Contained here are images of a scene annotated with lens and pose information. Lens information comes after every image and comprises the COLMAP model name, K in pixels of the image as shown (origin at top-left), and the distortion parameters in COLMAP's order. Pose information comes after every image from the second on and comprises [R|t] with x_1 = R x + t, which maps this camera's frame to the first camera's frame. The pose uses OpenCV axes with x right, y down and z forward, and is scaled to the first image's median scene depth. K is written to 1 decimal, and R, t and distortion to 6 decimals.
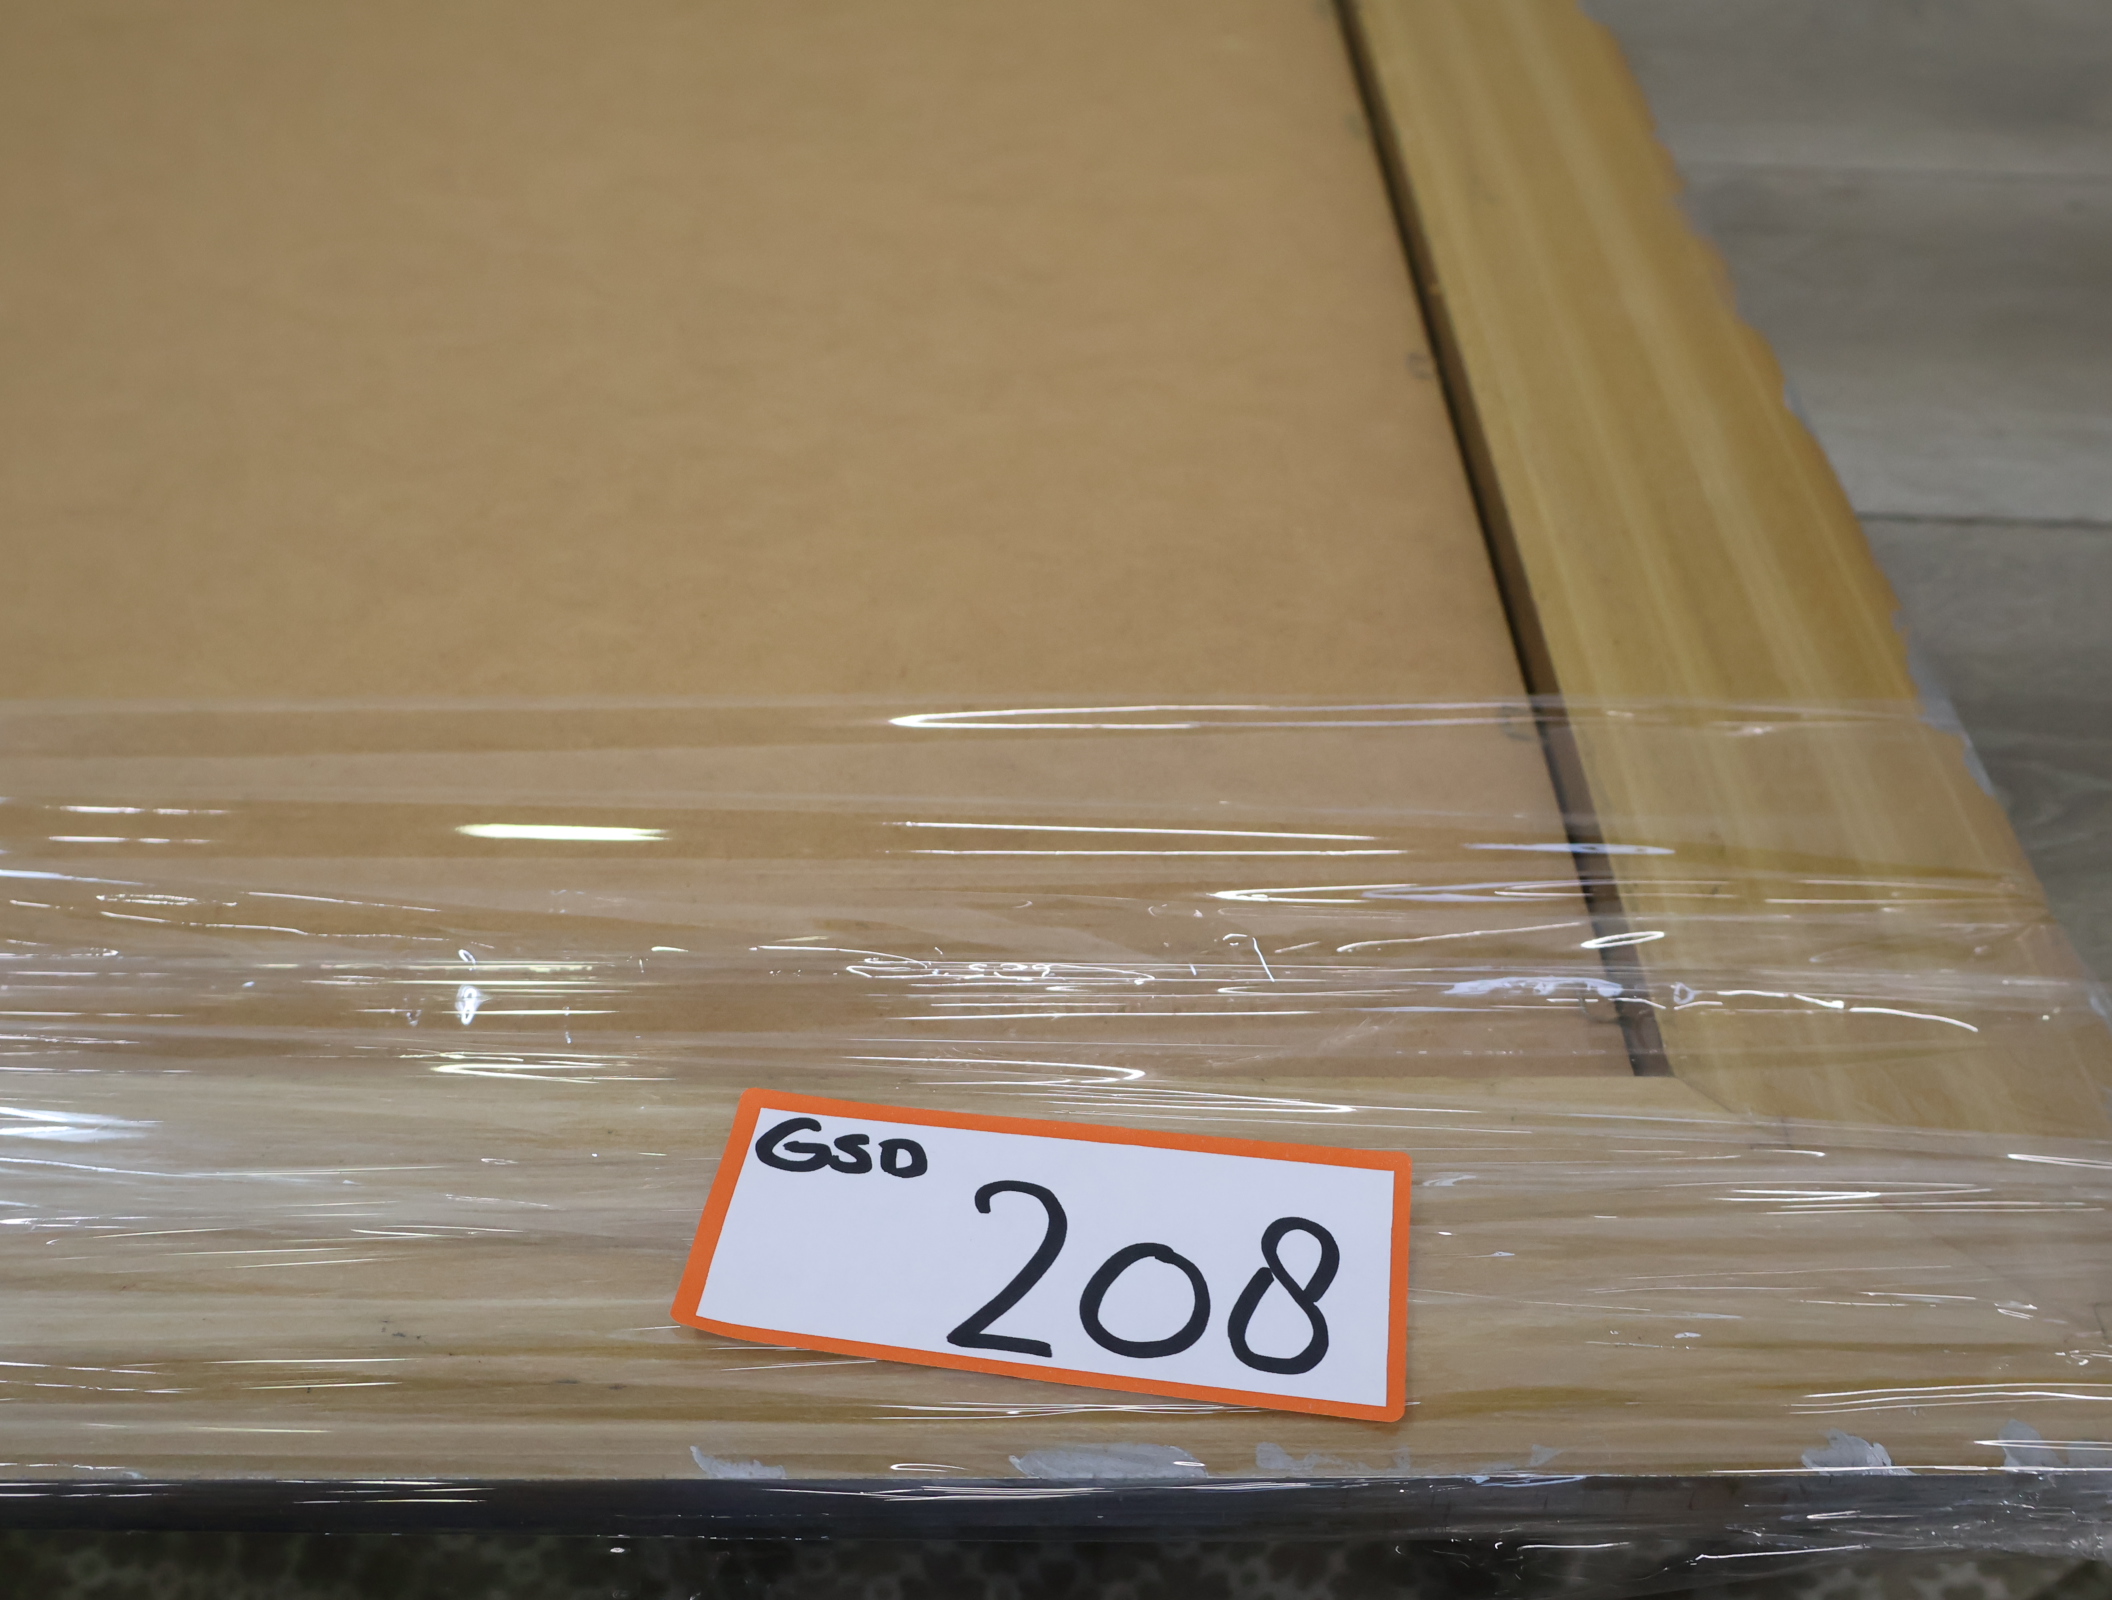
lens RADIAL K [[2276.9, 0, 1067.9], [0, 2276.9, 790.6], [0, 0, 1]] dist [-0.015388, 0.000000]
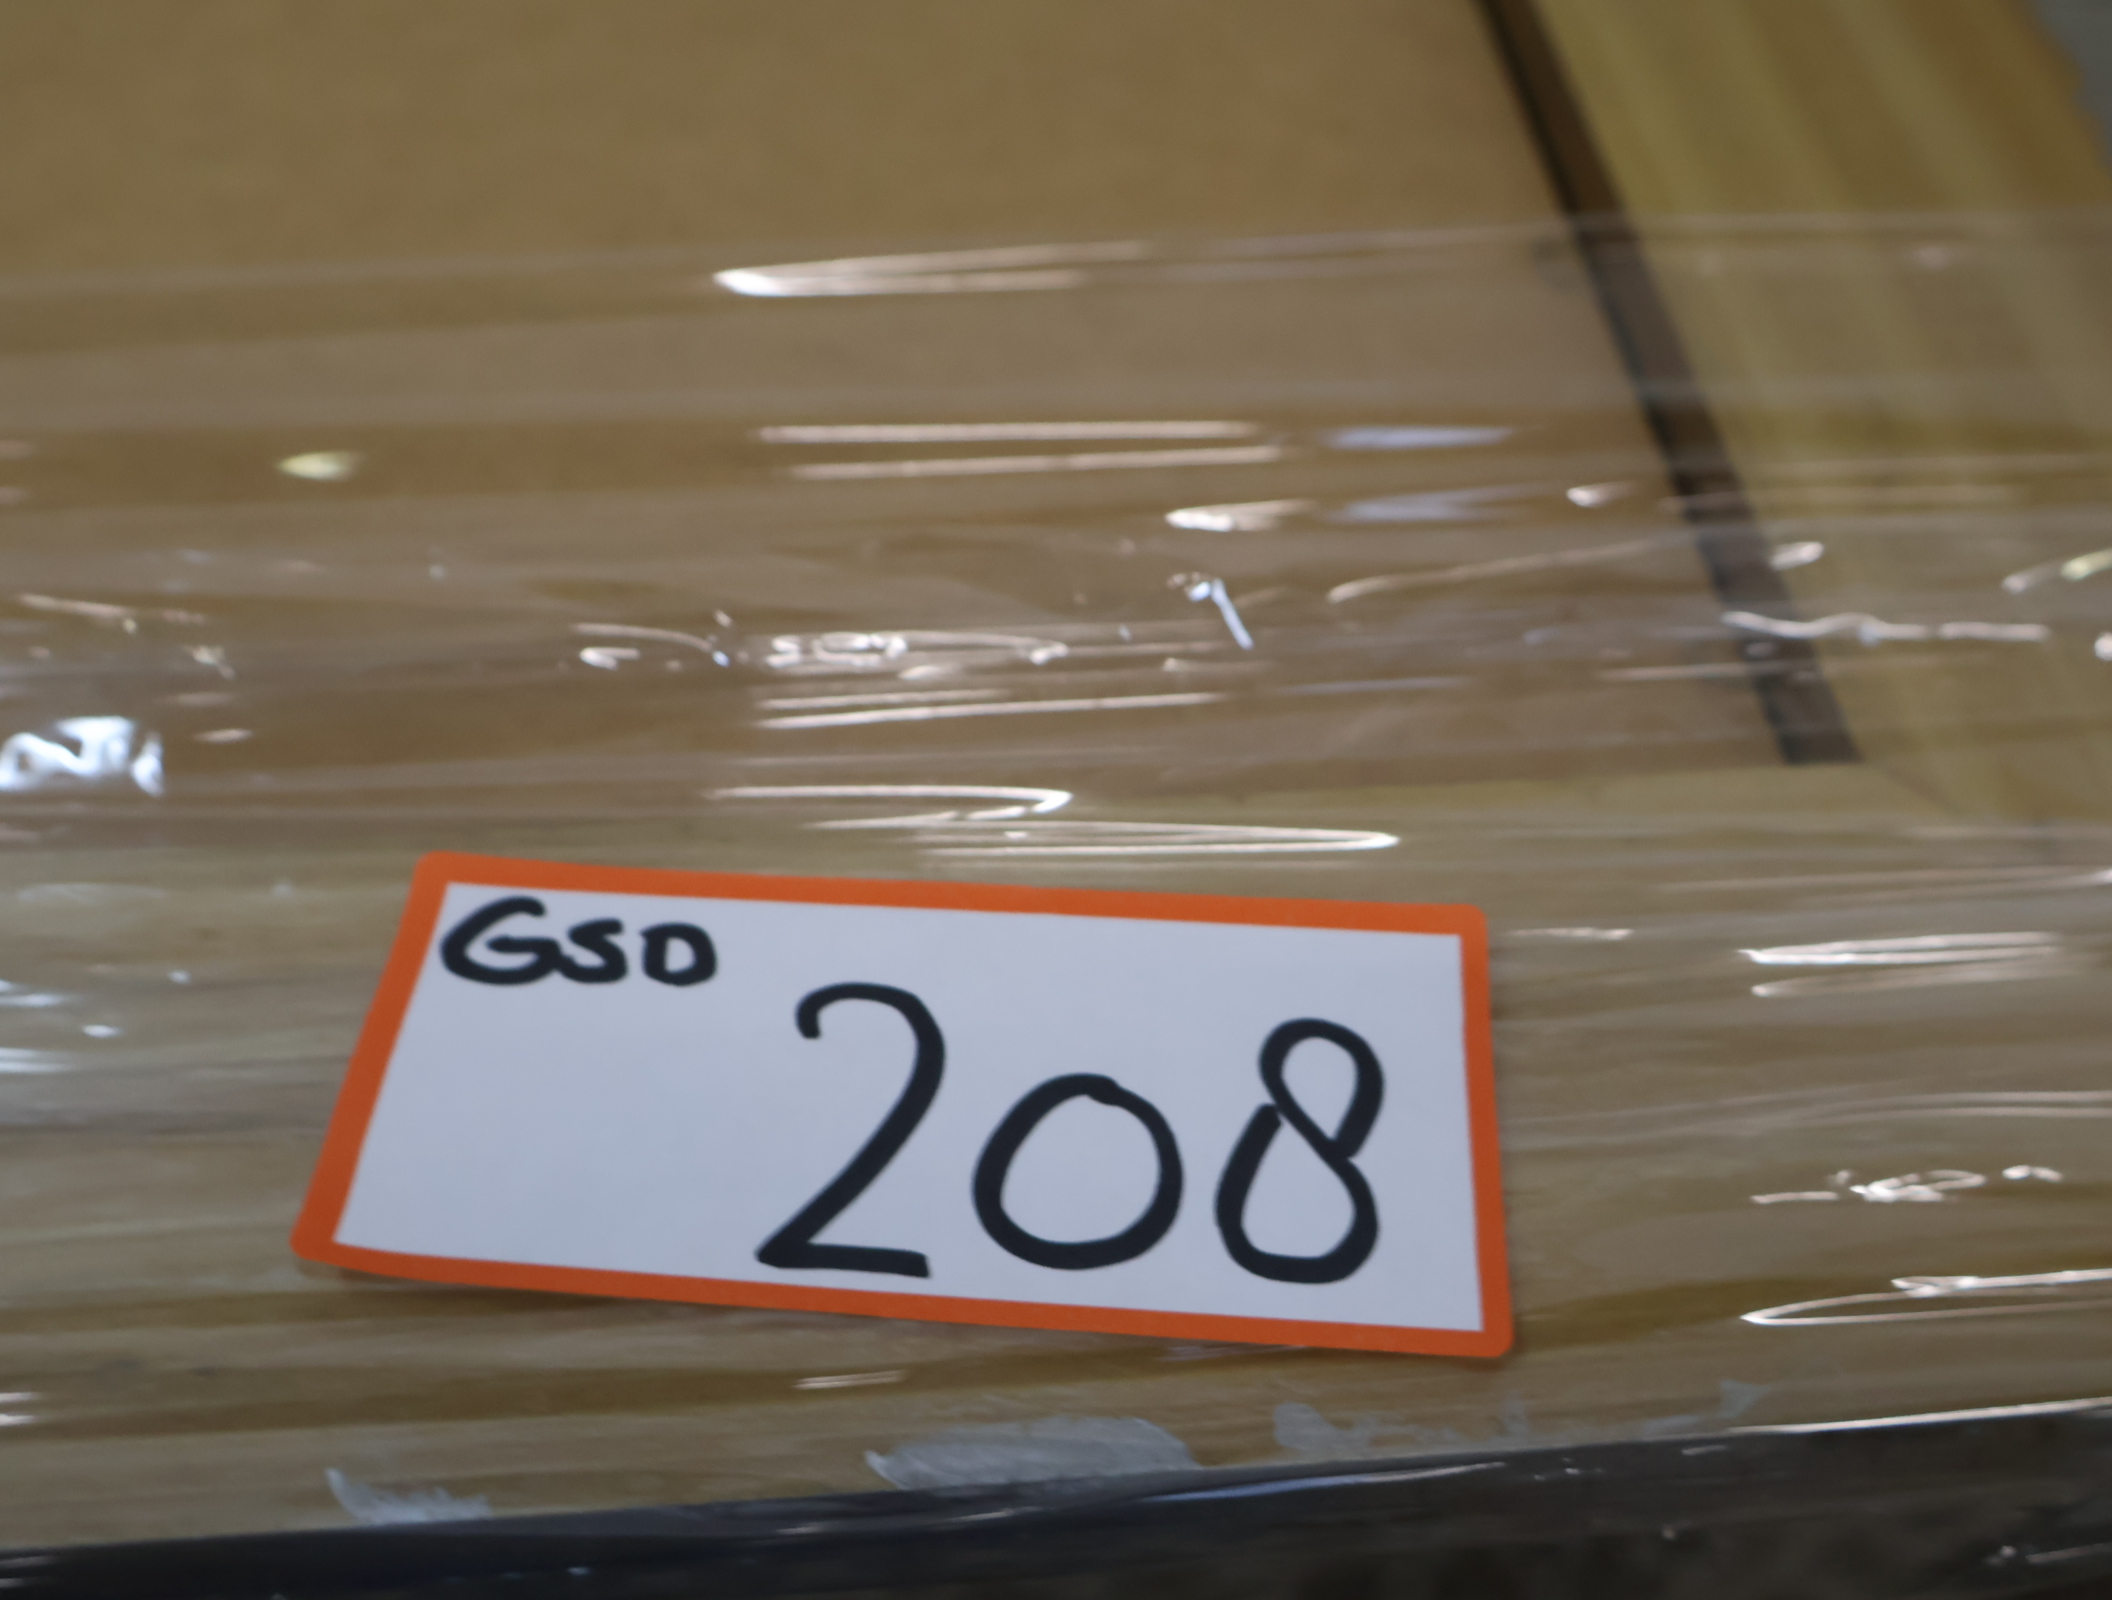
lens RADIAL K [[2276.9, 0, 1066.8], [0, 2276.9, 795.3], [0, 0, 1]] dist [-0.015388, 0.000000]
pose [[0.997703, -0.048012, 0.047786, 0.006102], [0.040691, 0.988762, 0.143852, 0.033342], [-0.054156, -0.141577, 0.988445, 0.388400]]
